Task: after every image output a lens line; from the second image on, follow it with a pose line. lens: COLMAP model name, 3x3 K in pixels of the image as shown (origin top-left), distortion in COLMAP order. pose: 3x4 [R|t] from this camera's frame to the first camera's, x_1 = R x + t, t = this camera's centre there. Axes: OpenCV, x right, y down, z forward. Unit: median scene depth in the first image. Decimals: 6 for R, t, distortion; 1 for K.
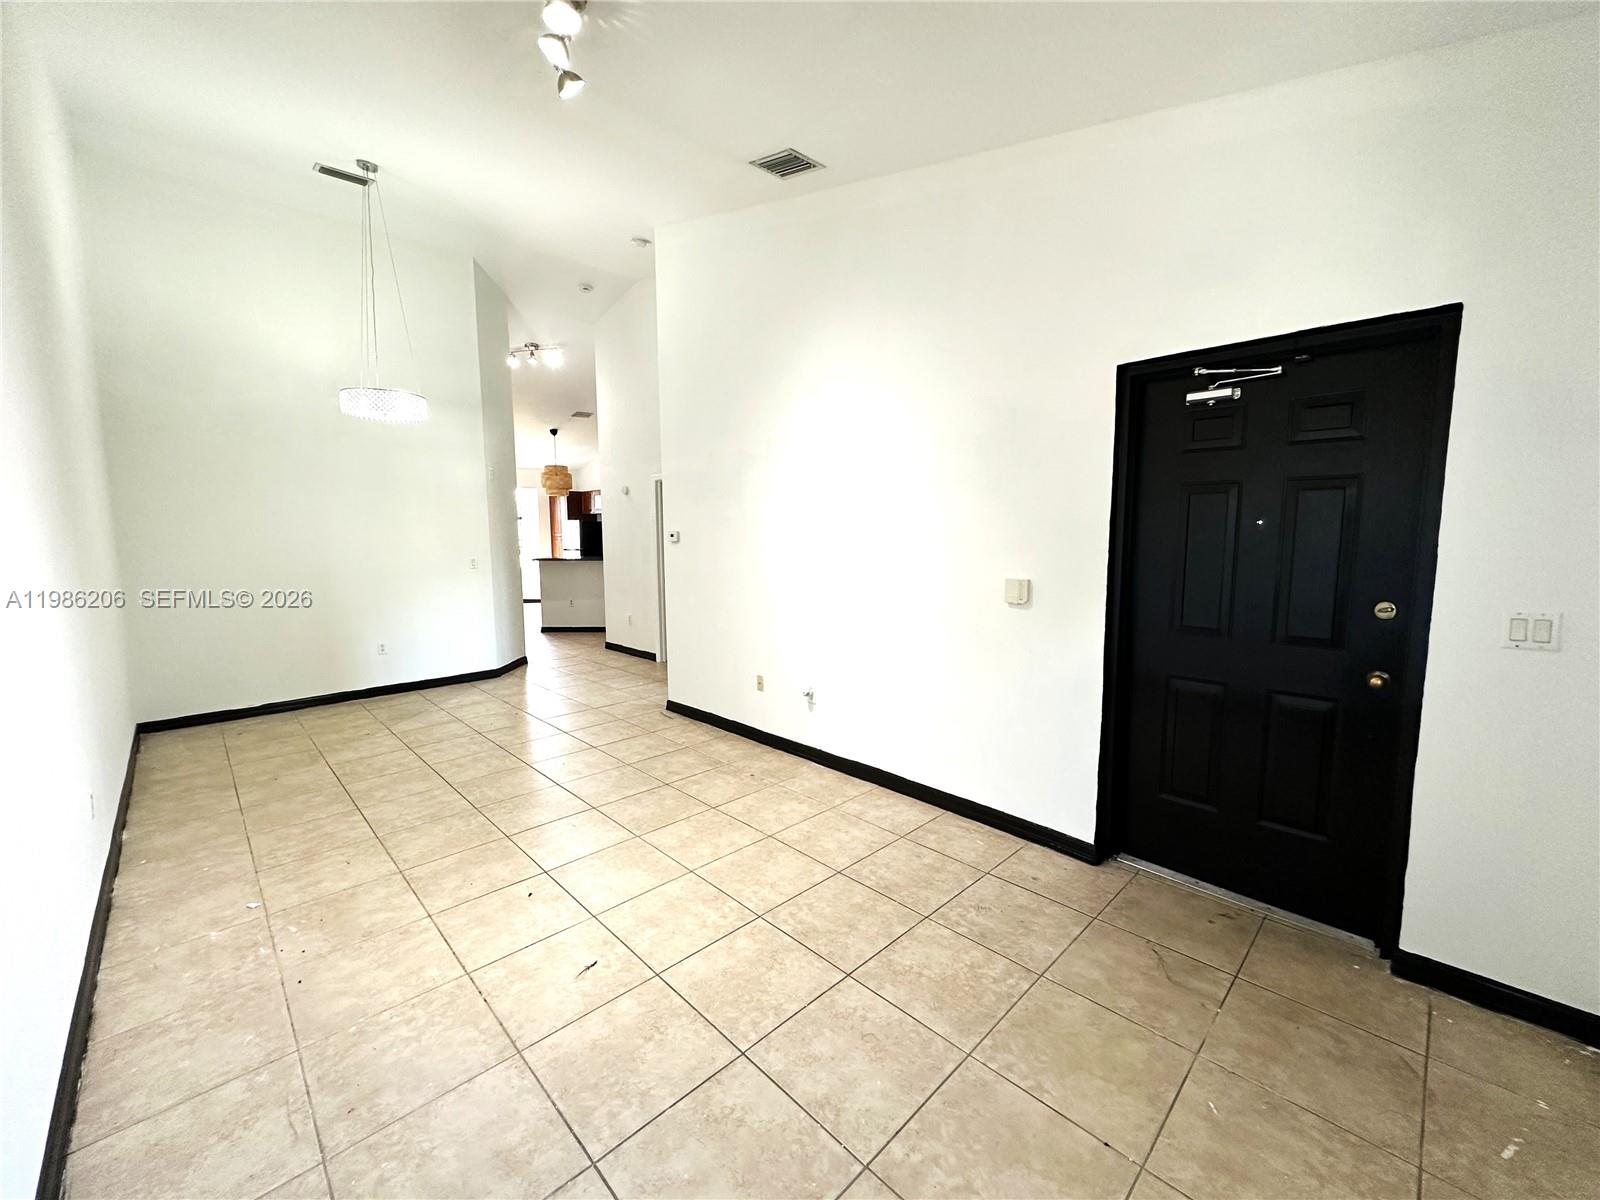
lens RADIAL K [[643.3, 0, 800.9], [0, 643.3, 597.2], [0, 0, 1]] dist [-0.001144, -0.000157]
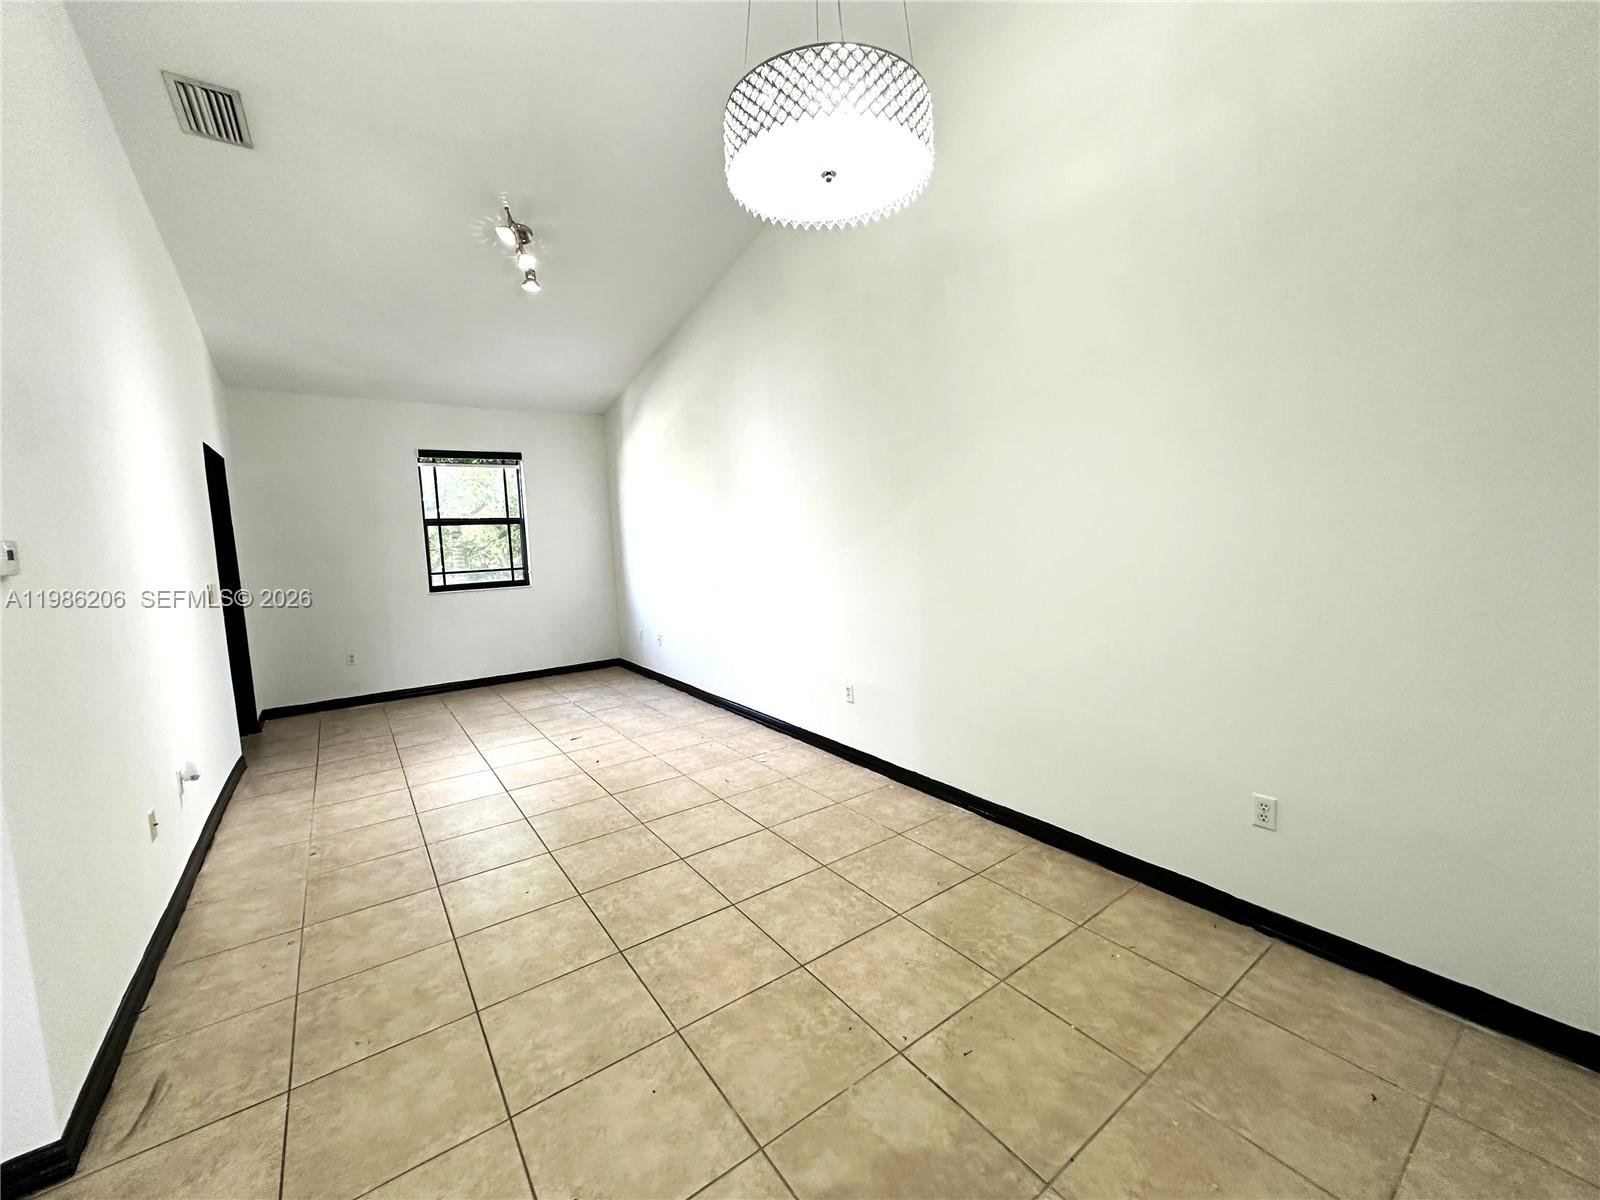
lens RADIAL K [[643.3, 0, 801.1], [0, 643.3, 599.5], [0, 0, 1]] dist [-0.001144, -0.000157]
pose [[-0.989115, 0.026087, 0.144817, -0.880477], [0.055838, 0.977091, 0.205365, -0.170684], [-0.136142, 0.211215, -0.967912, 1.812026]]
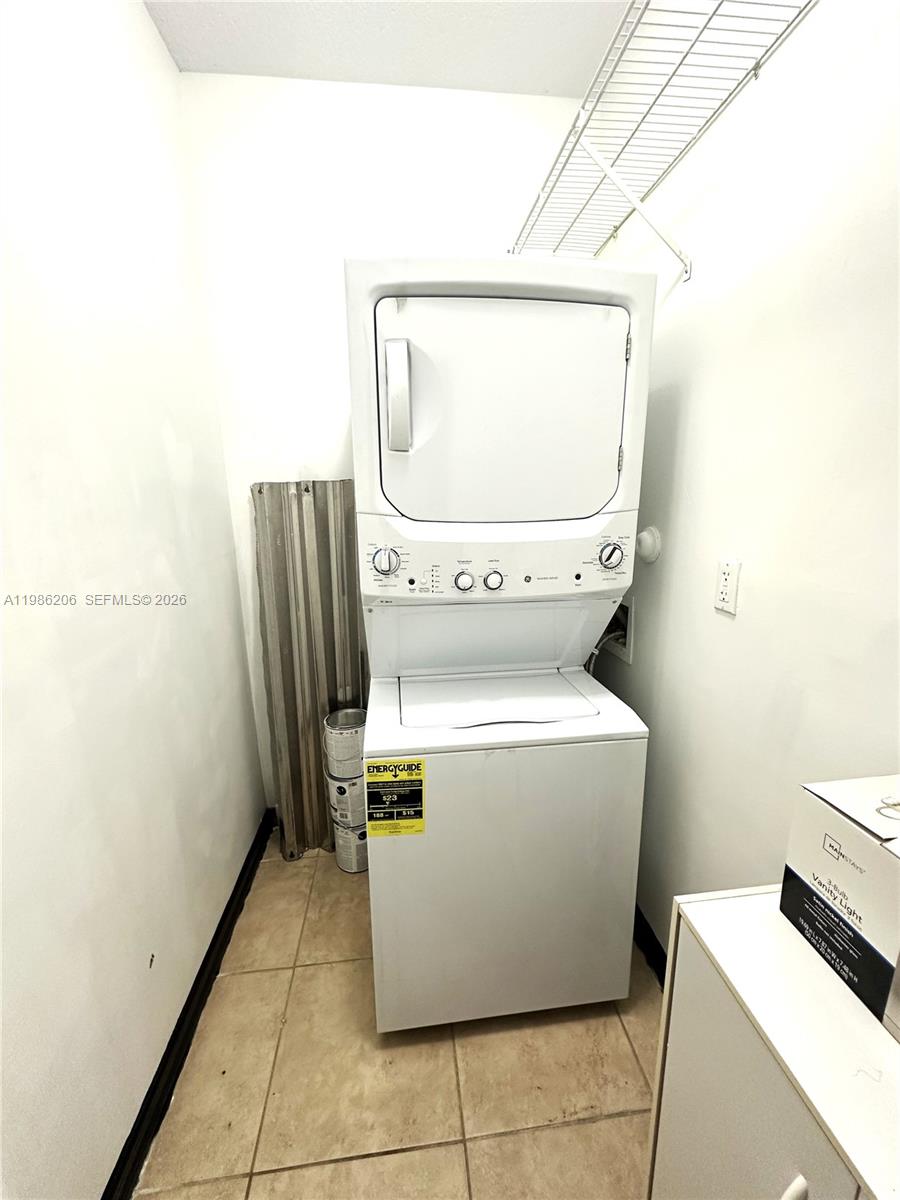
lens RADIAL K [[482.5, 0, 448.4], [0, 482.5, 596.9], [0, 0, 1]] dist [-0.001144, -0.000157]
pose [[0.612350, -0.165977, 0.772967, -0.968802], [0.089325, 0.985978, 0.140953, -0.083417], [-0.785524, -0.017267, 0.618590, 1.112346]]
